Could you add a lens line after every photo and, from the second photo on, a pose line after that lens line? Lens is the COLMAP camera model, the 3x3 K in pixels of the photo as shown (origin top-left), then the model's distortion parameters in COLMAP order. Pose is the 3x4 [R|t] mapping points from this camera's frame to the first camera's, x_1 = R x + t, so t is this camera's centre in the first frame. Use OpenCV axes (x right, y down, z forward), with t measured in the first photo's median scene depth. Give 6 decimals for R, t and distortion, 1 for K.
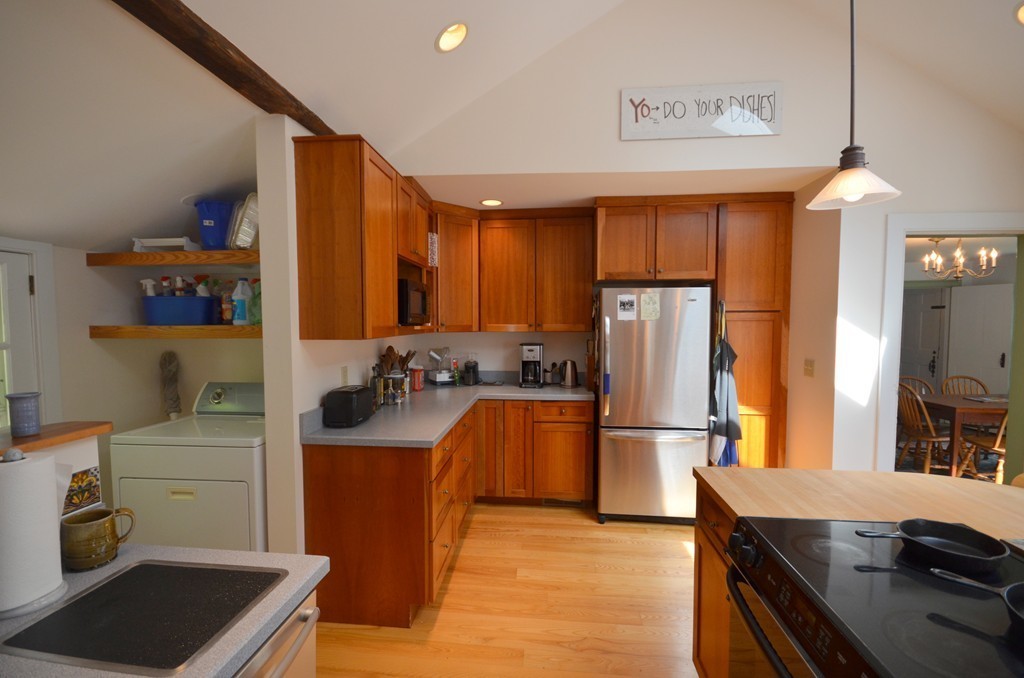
lens RADIAL K [[454.6, 0, 506.0], [0, 454.6, 345.9], [0, 0, 1]] dist [-0.001334, -0.000451]
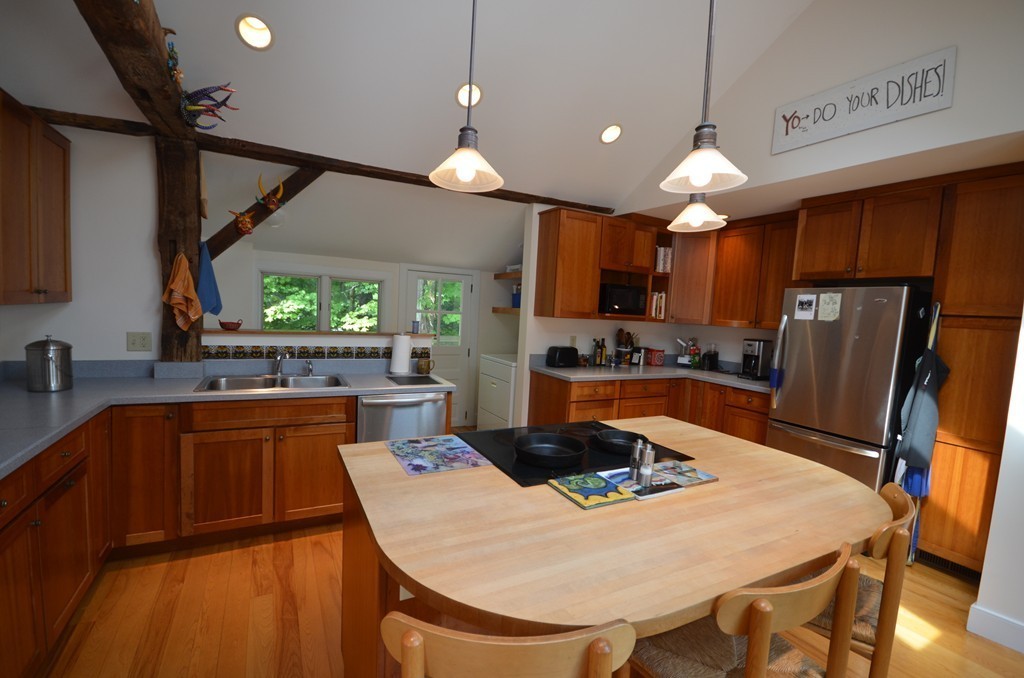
lens RADIAL K [[427.3, 0, 512.0], [0, 427.3, 339.0], [0, 0, 1]] dist [0.041384, -0.027451]
pose [[0.572961, 0.091902, -0.814414, 0.686572], [-0.101900, 0.993971, 0.040475, 0.014063], [0.813224, 0.059798, 0.578871, -0.089235]]
